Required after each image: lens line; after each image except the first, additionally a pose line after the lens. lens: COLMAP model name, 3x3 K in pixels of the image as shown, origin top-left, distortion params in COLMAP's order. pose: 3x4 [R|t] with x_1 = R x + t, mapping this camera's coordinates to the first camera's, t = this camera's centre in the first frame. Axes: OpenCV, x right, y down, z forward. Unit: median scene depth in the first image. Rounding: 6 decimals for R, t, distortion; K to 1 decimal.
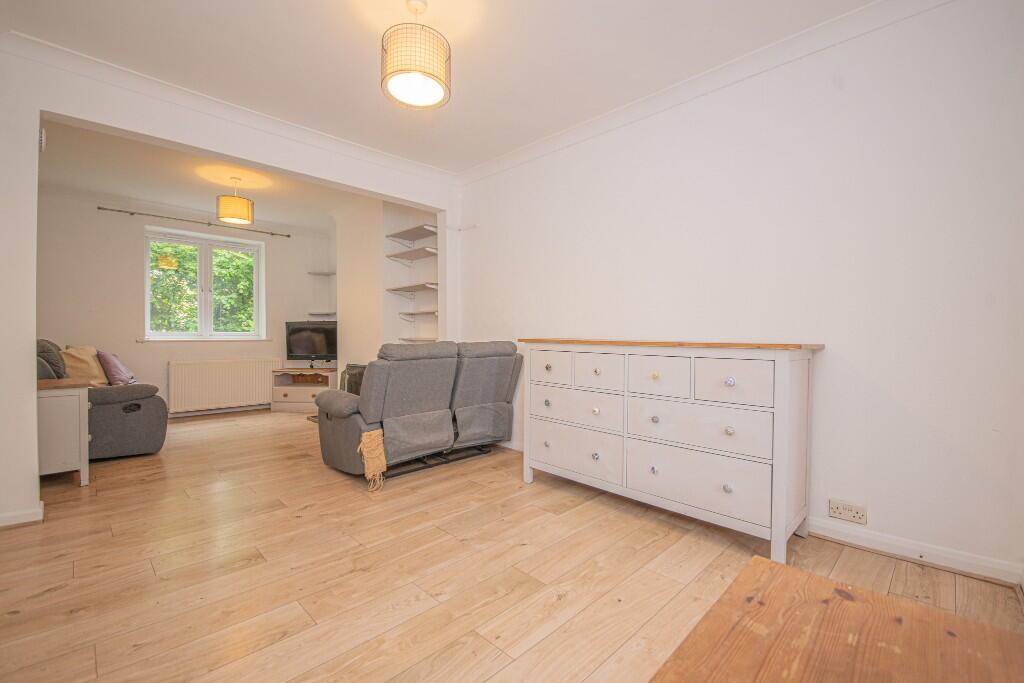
lens RADIAL K [[436.9, 0, 514.2], [0, 436.9, 336.9], [0, 0, 1]] dist [0.021364, -0.027553]
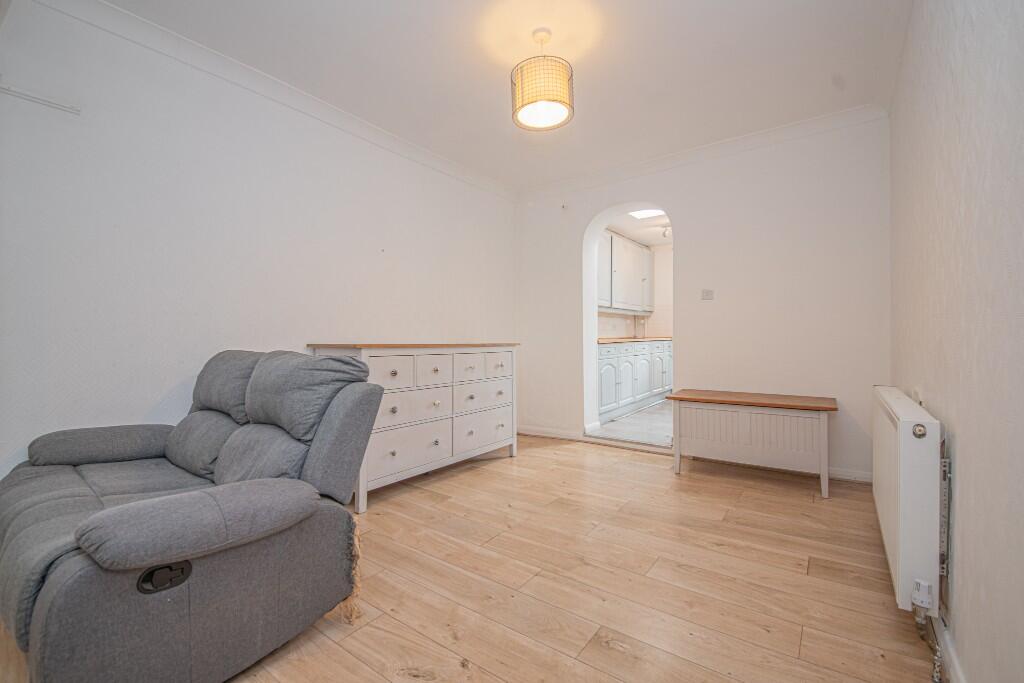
lens RADIAL K [[436.9, 0, 514.2], [0, 436.9, 336.9], [0, 0, 1]] dist [0.021364, -0.027553]
pose [[-0.152110, -0.000665, 0.988363, -0.795060], [0.011500, 0.999931, 0.002442, -0.009122], [-0.988297, 0.011738, -0.152092, 0.762667]]
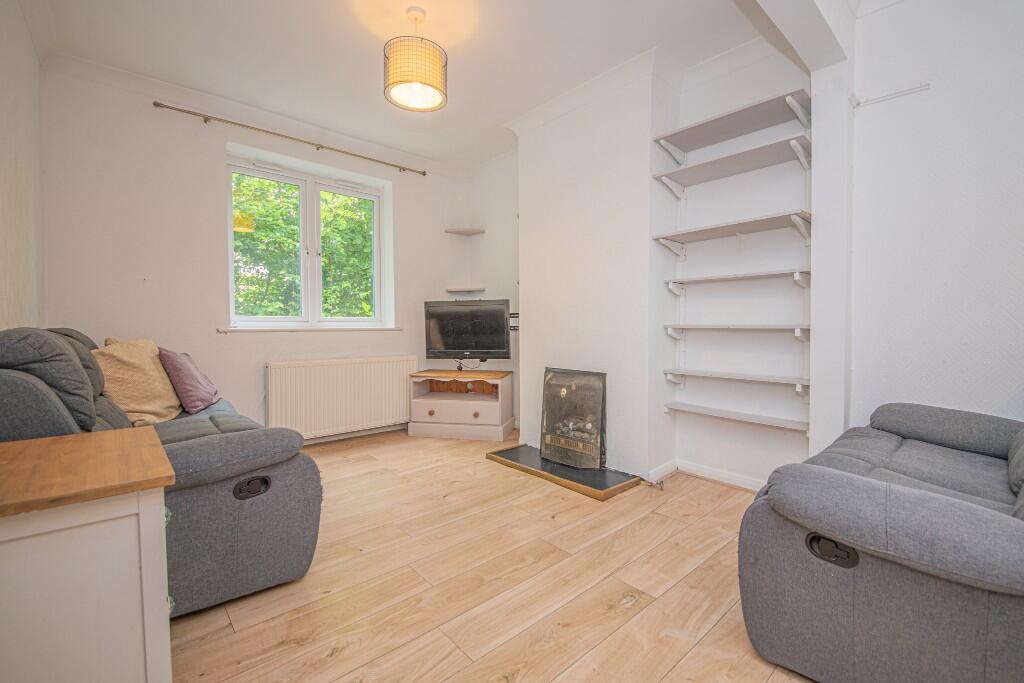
lens RADIAL K [[436.9, 0, 514.2], [0, 436.9, 336.9], [0, 0, 1]] dist [0.021364, -0.027553]
pose [[0.998182, -0.000192, -0.060269, -0.605221], [0.001786, 0.999650, 0.026398, 0.003624], [0.060243, -0.026458, 0.997833, 0.601367]]
